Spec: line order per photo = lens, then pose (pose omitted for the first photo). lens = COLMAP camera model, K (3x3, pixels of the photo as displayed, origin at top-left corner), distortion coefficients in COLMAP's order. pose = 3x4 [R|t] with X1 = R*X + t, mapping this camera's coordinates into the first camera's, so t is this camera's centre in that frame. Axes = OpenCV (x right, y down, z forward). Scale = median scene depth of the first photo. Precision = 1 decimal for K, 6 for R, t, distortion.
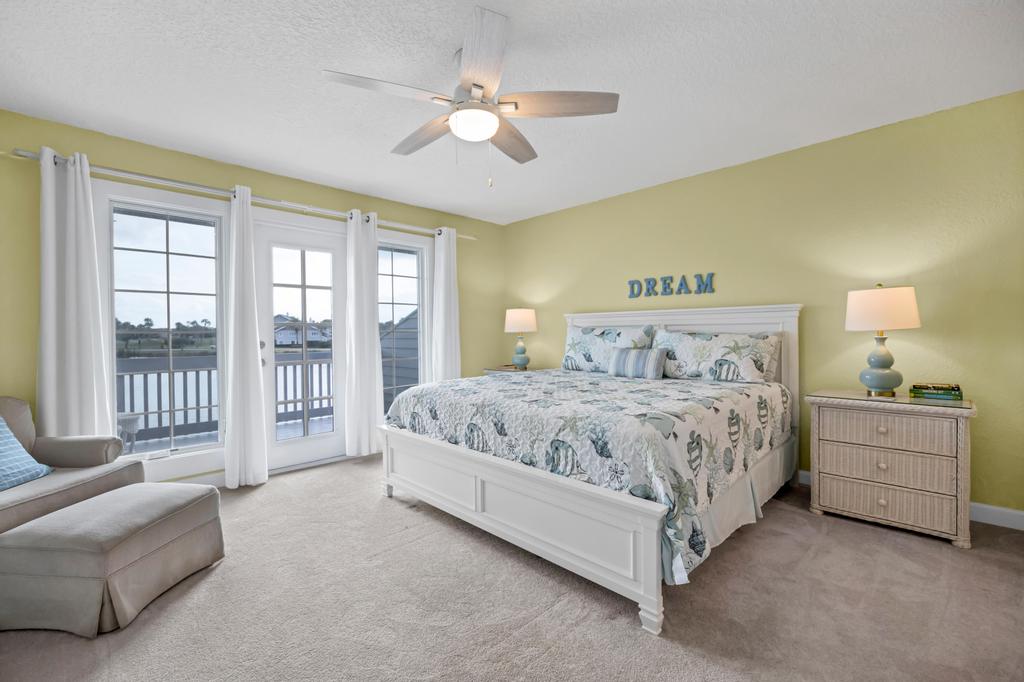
lens RADIAL K [[448.2, 0, 497.9], [0, 448.2, 328.8], [0, 0, 1]] dist [-0.015464, -0.000239]
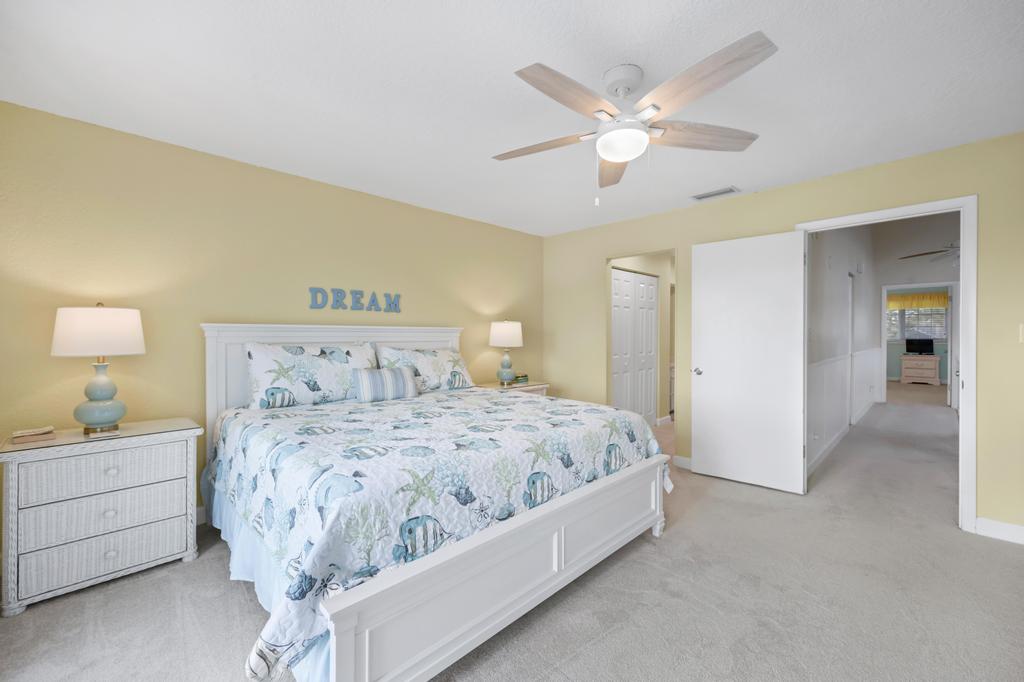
lens RADIAL K [[422.6, 0, 512.0], [0, 422.6, 341.0], [0, 0, 1]] dist [-0.000950, -0.000145]
pose [[-0.033546, -0.003179, 0.999432, -0.610684], [-0.004323, 0.999986, 0.003036, -0.016732], [-0.999428, -0.004219, -0.033559, 0.820602]]
